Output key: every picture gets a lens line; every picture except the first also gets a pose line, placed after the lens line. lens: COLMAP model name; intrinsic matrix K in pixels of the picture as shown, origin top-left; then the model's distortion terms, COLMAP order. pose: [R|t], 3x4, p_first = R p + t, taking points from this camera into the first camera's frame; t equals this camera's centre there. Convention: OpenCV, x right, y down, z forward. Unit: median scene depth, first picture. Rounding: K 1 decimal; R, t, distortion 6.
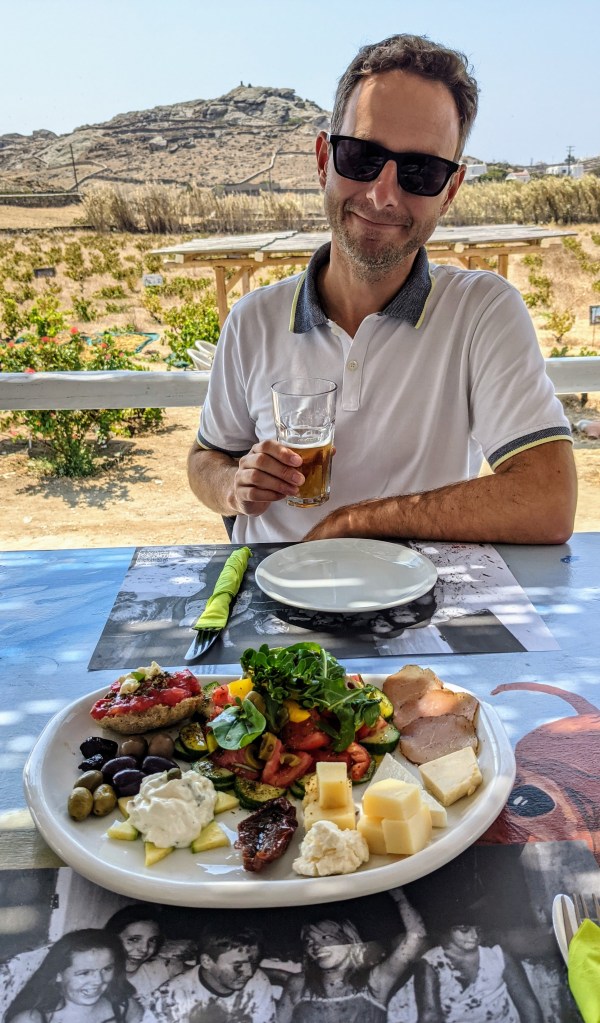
lens RADIAL K [[815.9, 0, 300.0], [0, 815.9, 511.5], [0, 0, 1]] dist [-0.079166, -0.001892]
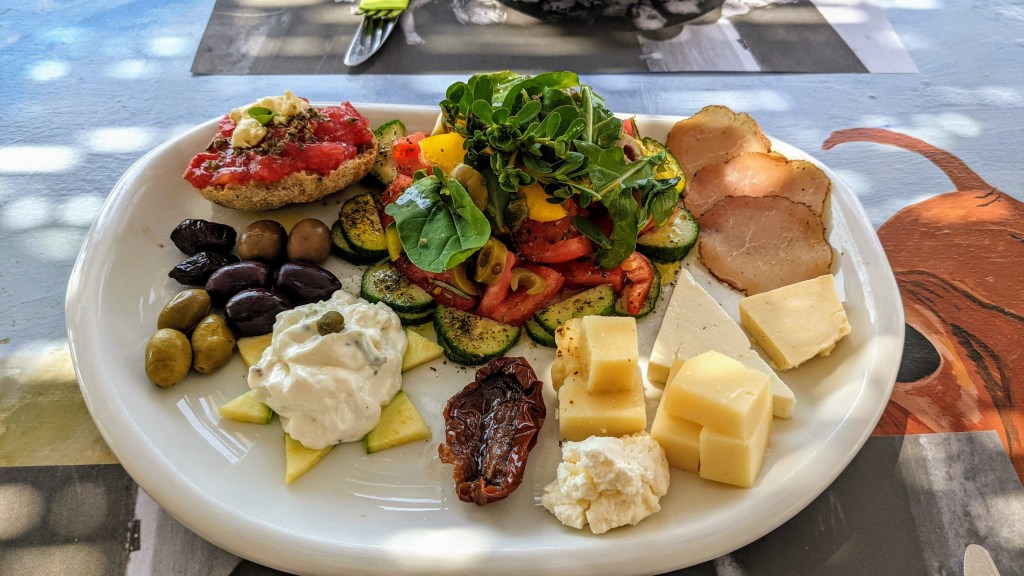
lens RADIAL K [[855.8, 0, 537.5], [0, 855.8, 287.9], [0, 0, 1]] dist [0.047348, -0.114894]
pose [[0.997190, 0.020530, 0.072045, -0.048789], [-0.052753, 0.875273, 0.480743, 0.004987], [-0.053190, -0.483193, 0.873897, 0.428871]]
